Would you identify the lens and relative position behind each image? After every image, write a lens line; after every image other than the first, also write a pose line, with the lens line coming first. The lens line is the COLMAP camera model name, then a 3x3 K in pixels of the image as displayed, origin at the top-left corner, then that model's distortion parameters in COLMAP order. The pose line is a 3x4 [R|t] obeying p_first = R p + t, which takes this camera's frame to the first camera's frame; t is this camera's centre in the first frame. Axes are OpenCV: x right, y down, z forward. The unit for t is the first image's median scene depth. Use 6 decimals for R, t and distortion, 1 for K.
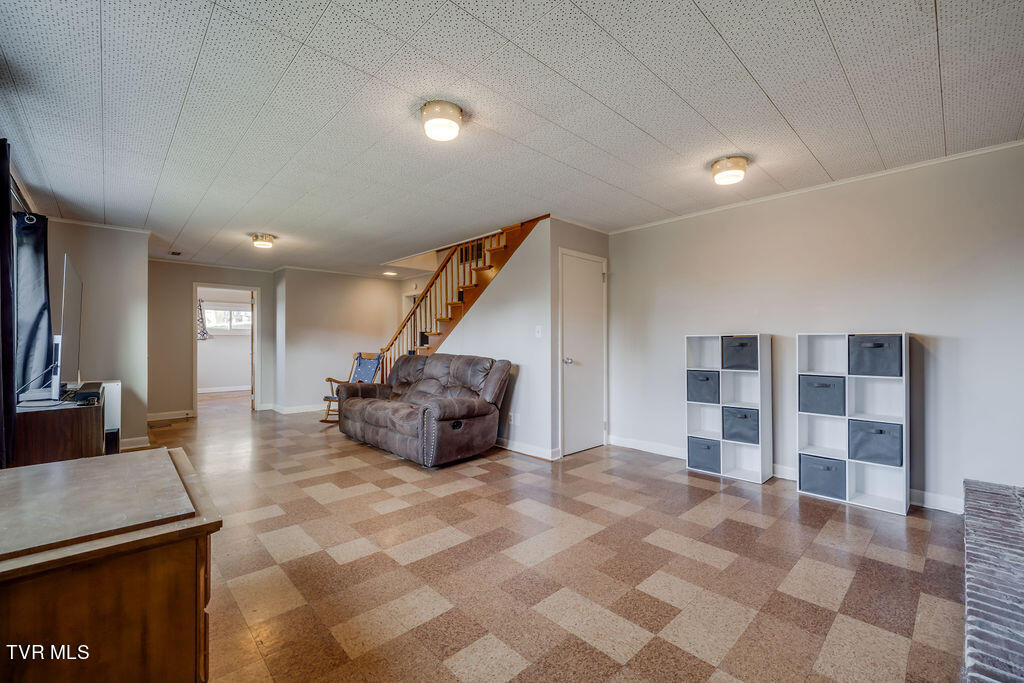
lens RADIAL K [[429.6, 0, 511.9], [0, 429.6, 342.5], [0, 0, 1]] dist [0.001598, 0.000370]
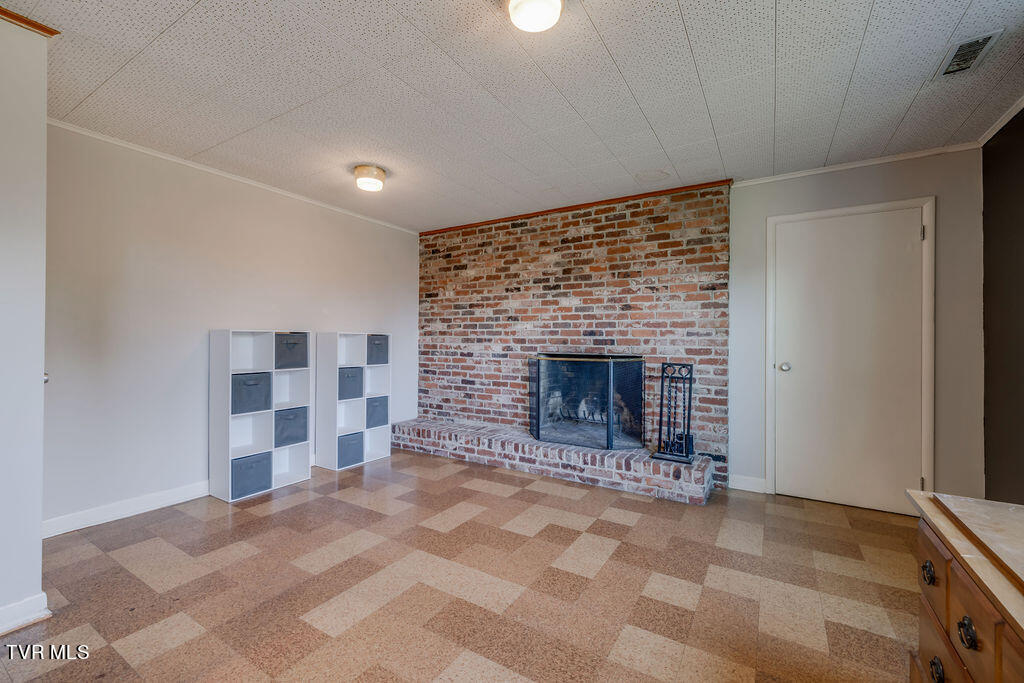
lens RADIAL K [[429.6, 0, 510.5], [0, 429.6, 342.3], [0, 0, 1]] dist [0.001598, 0.000370]
pose [[-0.264269, -0.001693, 0.964448, -0.607395], [-0.009911, 0.999950, -0.000960, 0.002831], [-0.964398, -0.009813, -0.264273, 0.939282]]
